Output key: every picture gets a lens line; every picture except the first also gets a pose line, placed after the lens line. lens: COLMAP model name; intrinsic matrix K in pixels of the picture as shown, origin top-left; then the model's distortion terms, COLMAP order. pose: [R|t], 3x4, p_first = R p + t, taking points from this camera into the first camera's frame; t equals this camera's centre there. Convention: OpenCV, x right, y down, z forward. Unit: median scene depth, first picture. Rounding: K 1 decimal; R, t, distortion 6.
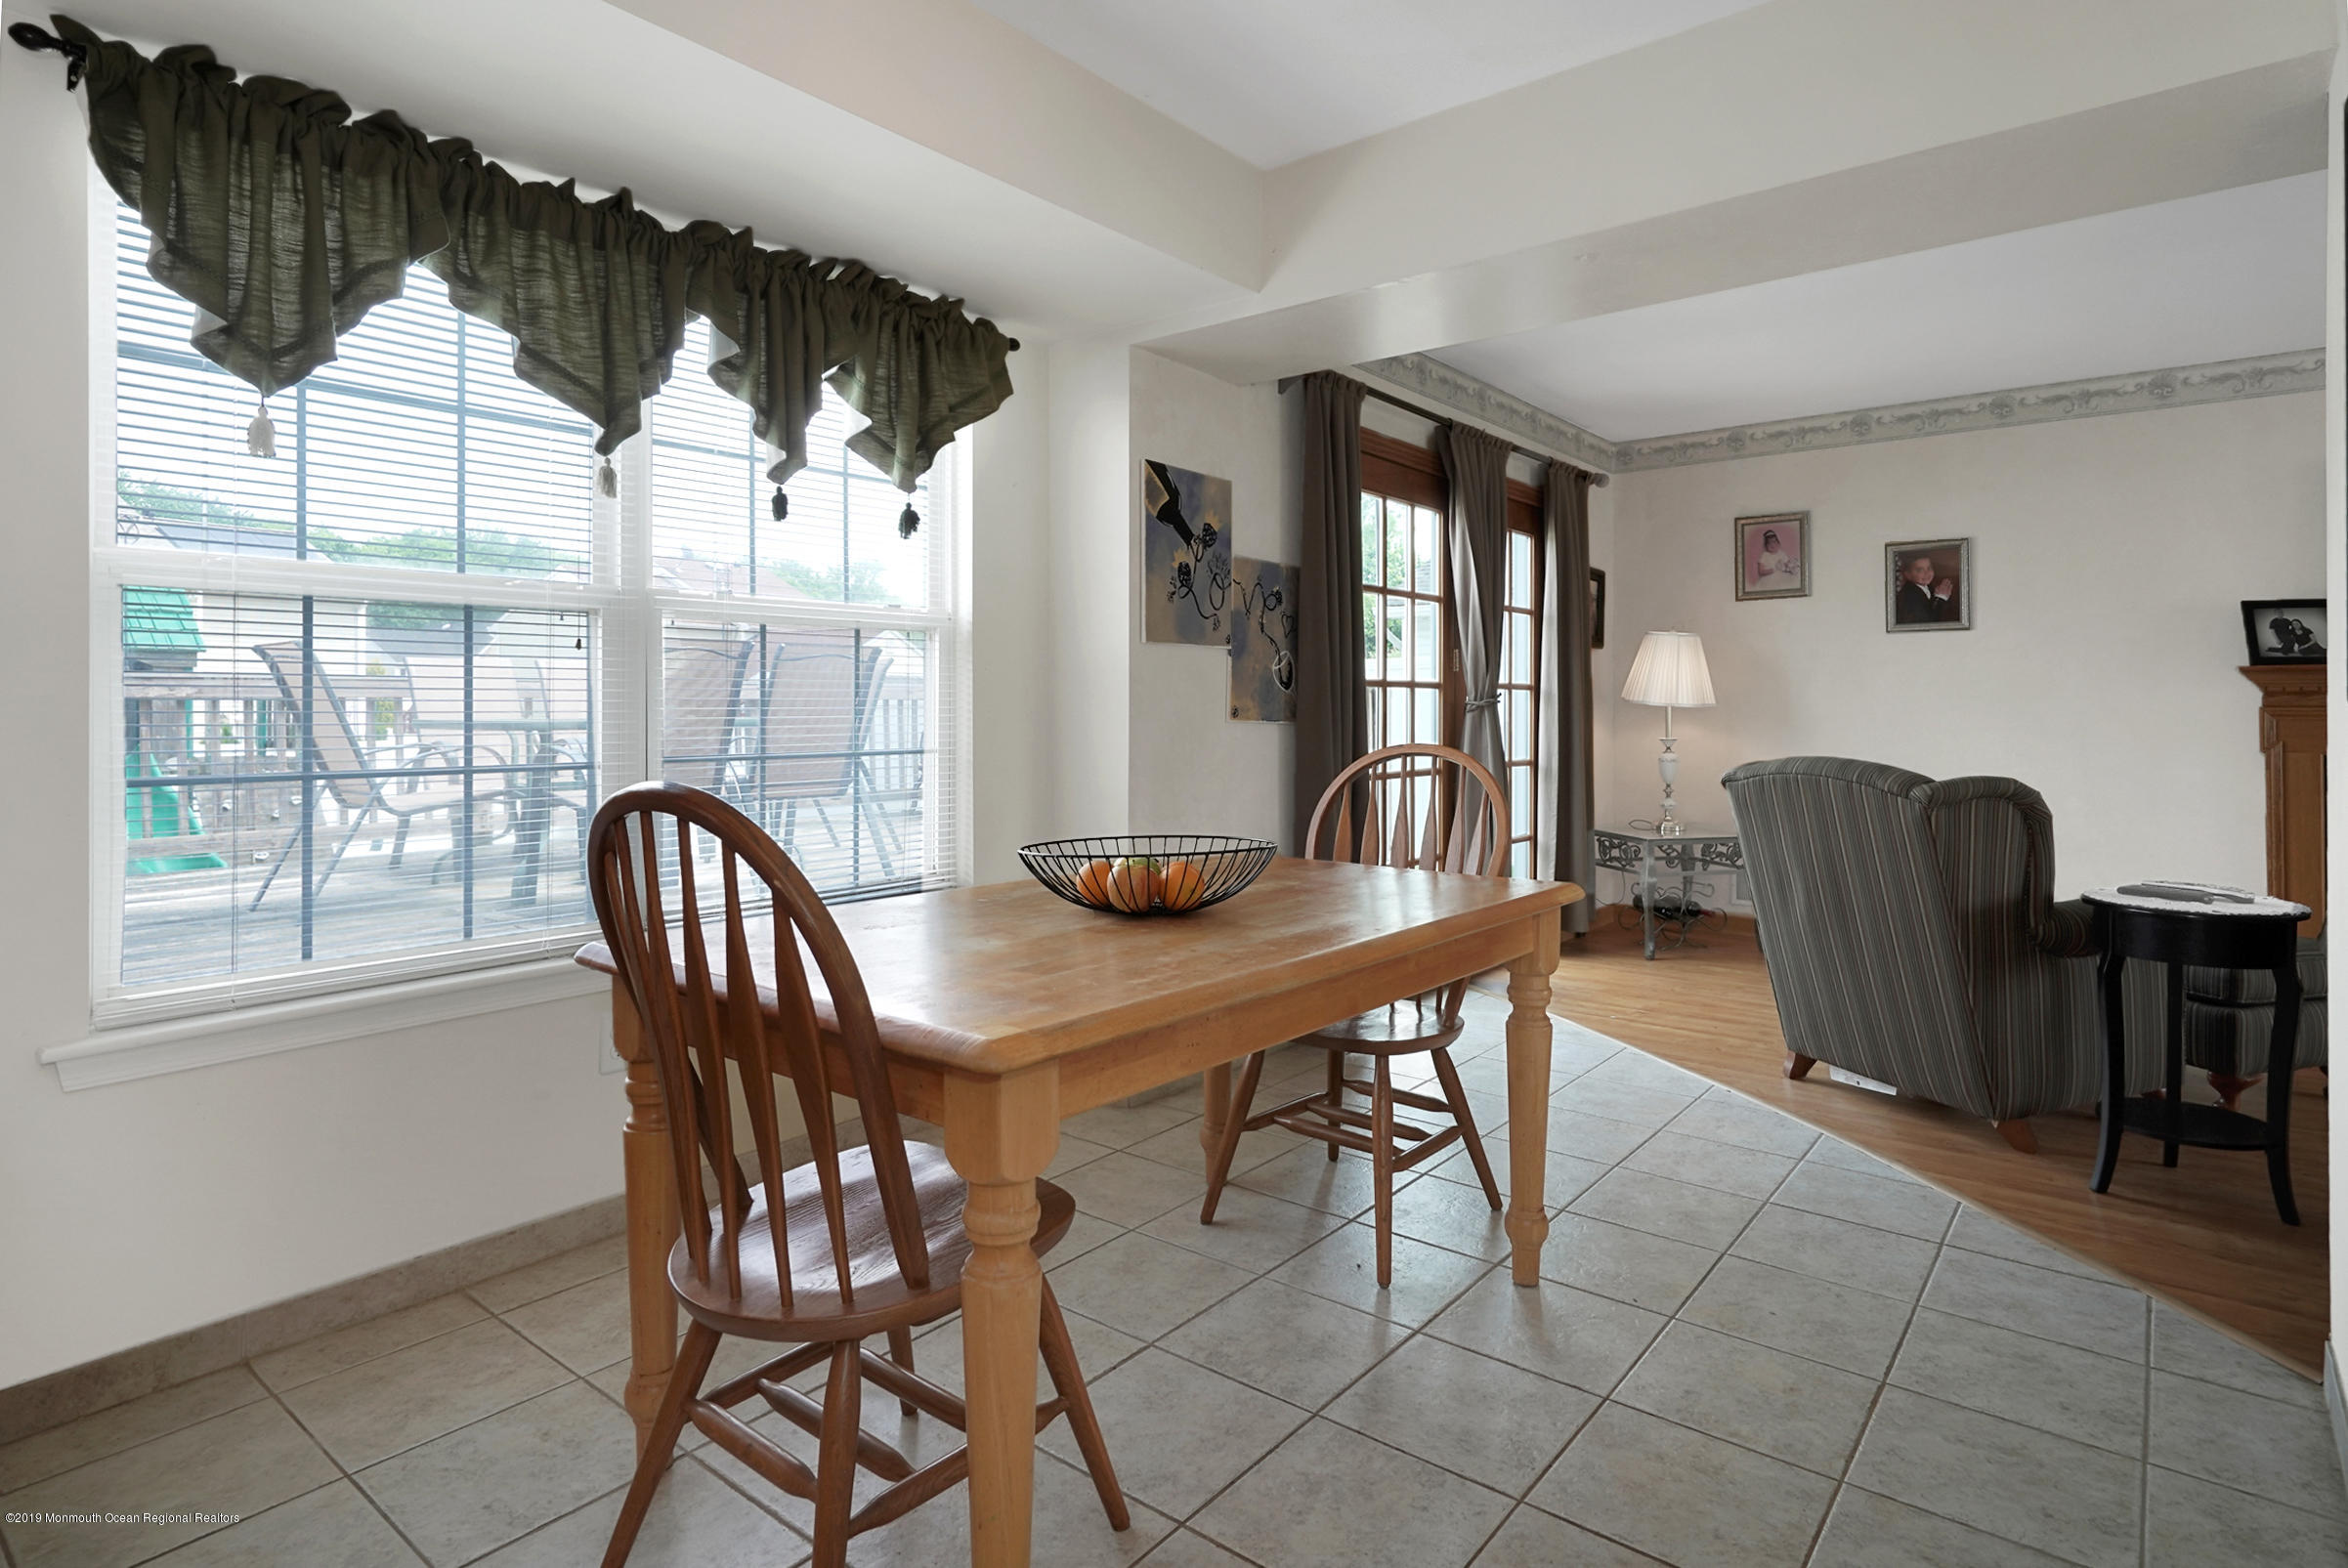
lens RADIAL K [[1249.1, 0, 1209.0], [0, 1249.1, 708.9], [0, 0, 1]] dist [0.001401, 0.000499]
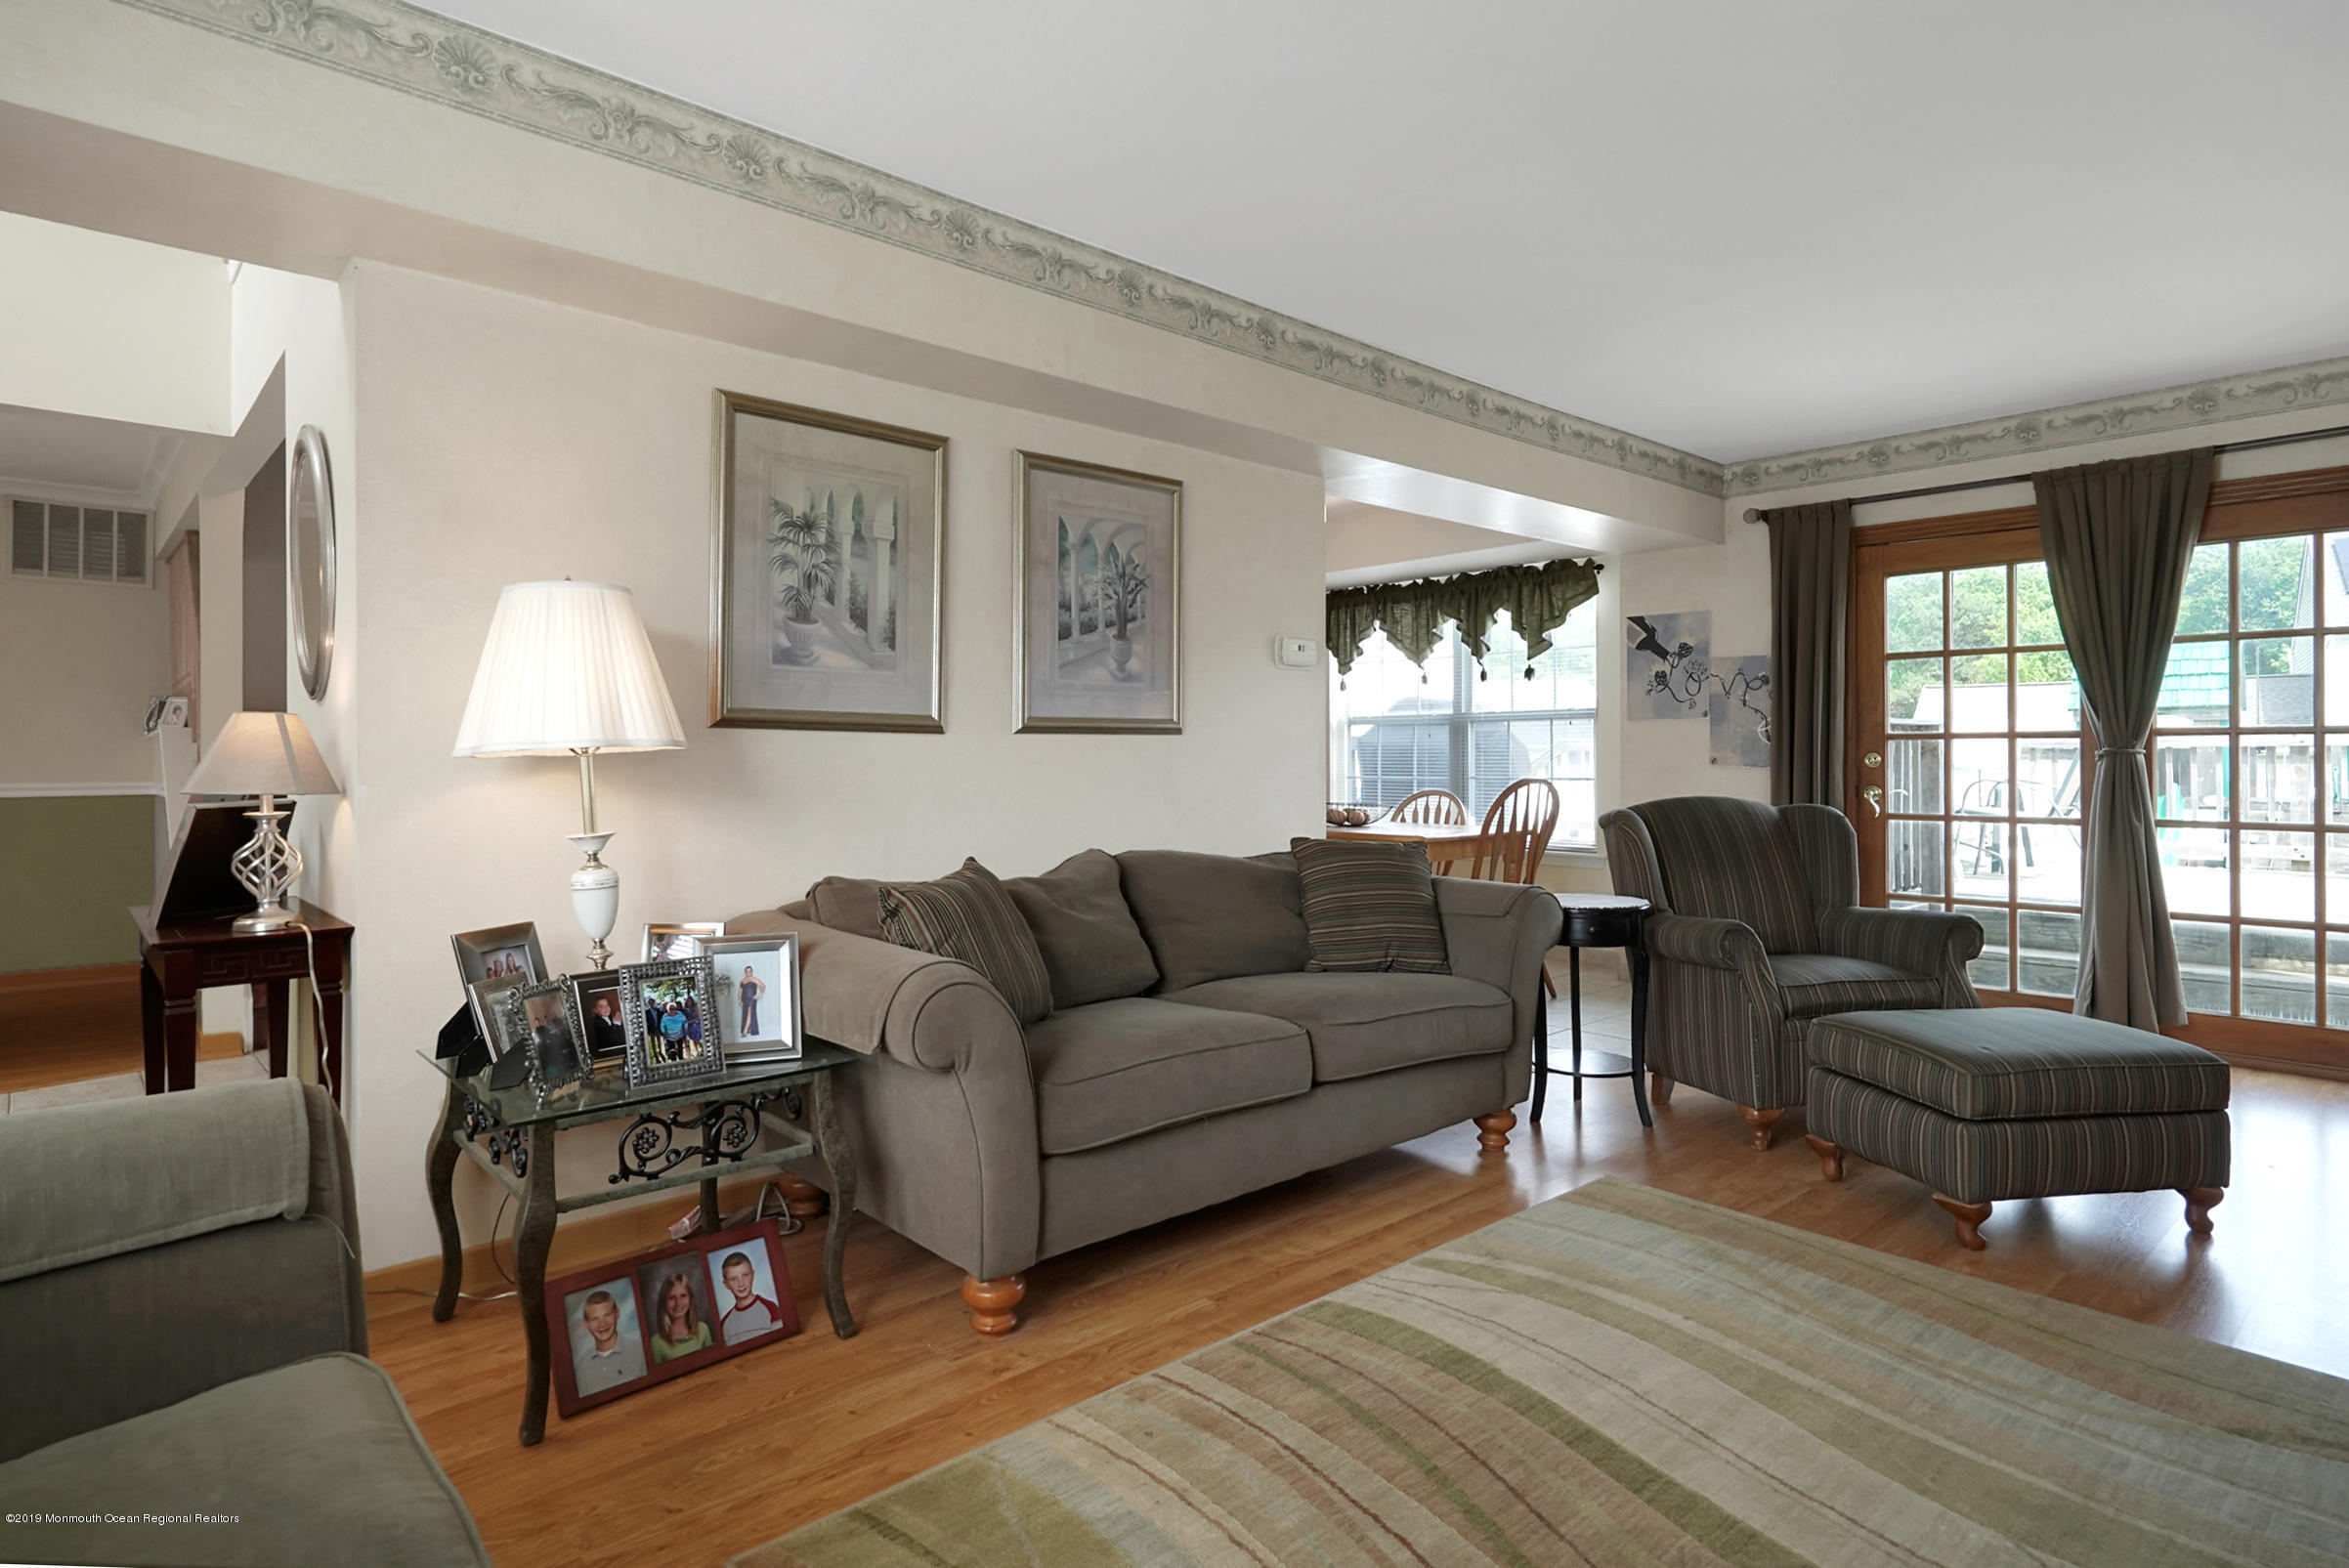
lens RADIAL K [[1249.6, 0, 1180.3], [0, 1249.6, 762.4], [0, 0, 1]] dist [0.001401, 0.000499]
pose [[-0.160359, 0.006185, -0.987039, 1.632819], [0.000182, 0.999981, 0.006236, -0.004977], [0.987059, 0.000820, -0.160357, 0.600865]]
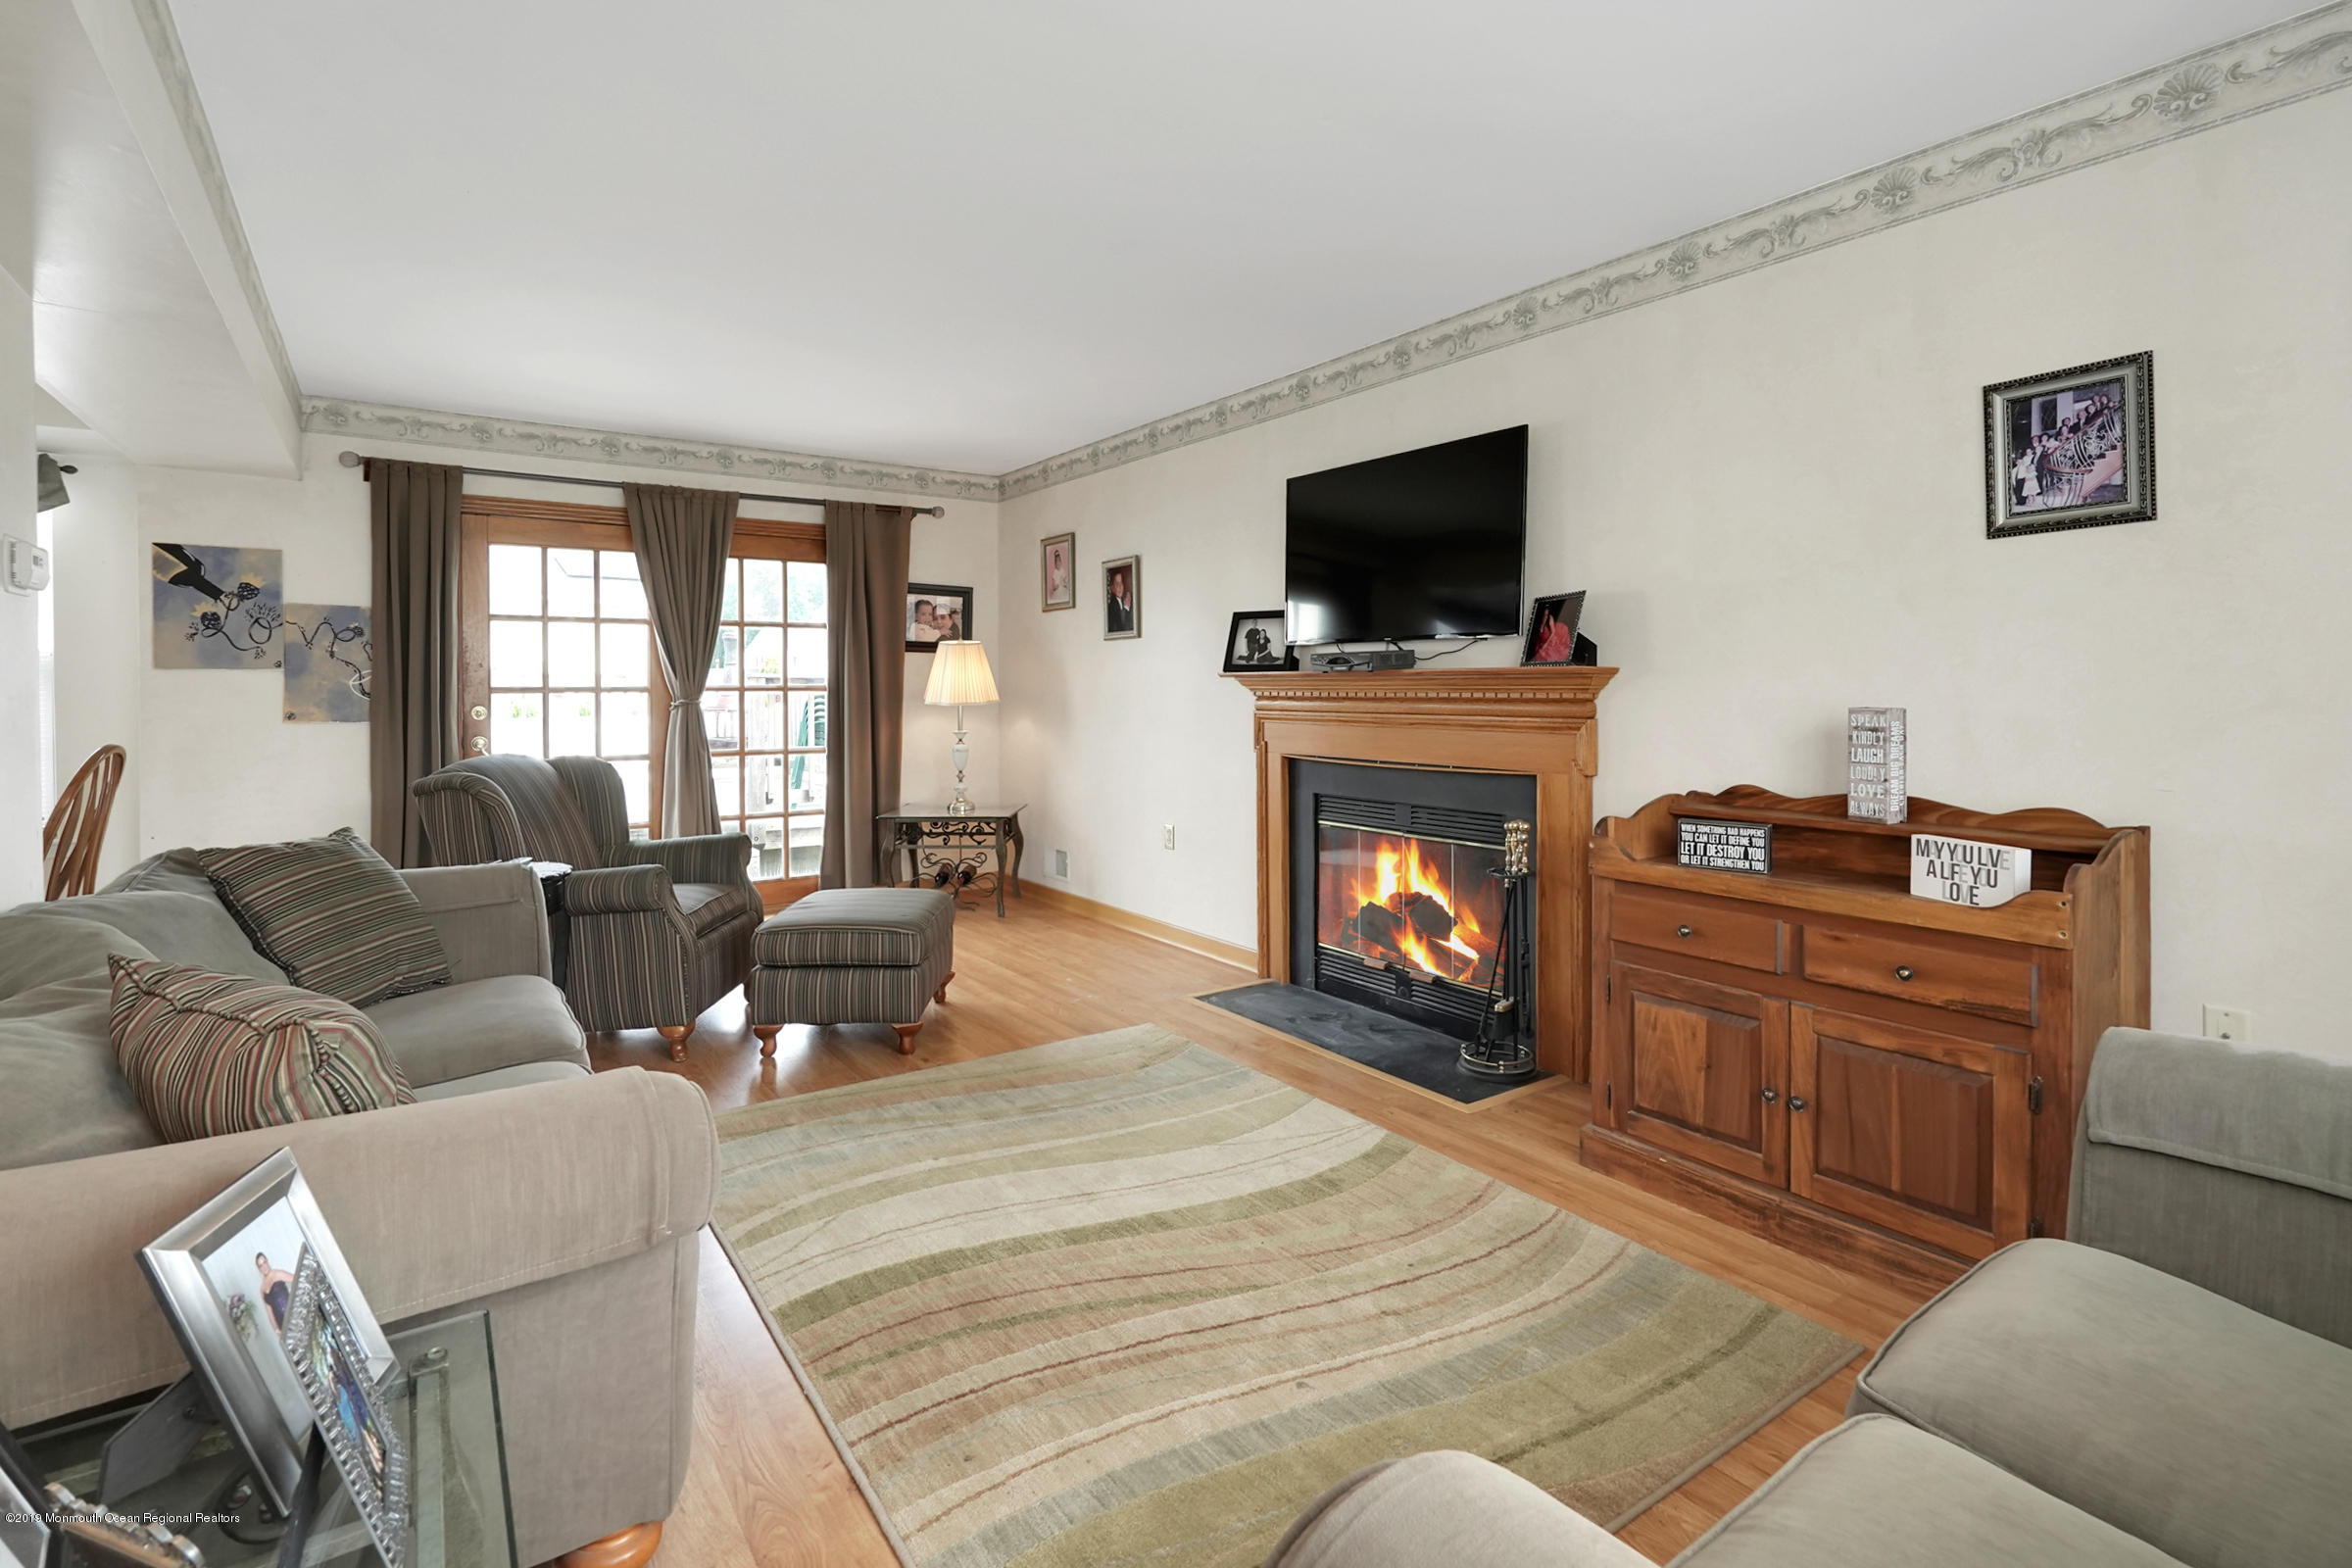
lens RADIAL K [[1102.3, 0, 1180.7], [0, 1102.3, 707.8], [0, 0, 1]] dist [-0.003809, -0.000081]
pose [[0.959989, 0.003167, -0.280021, 1.314835], [0.001920, 0.999838, 0.017889, -0.026819], [0.280033, -0.017711, 0.959827, 0.101422]]
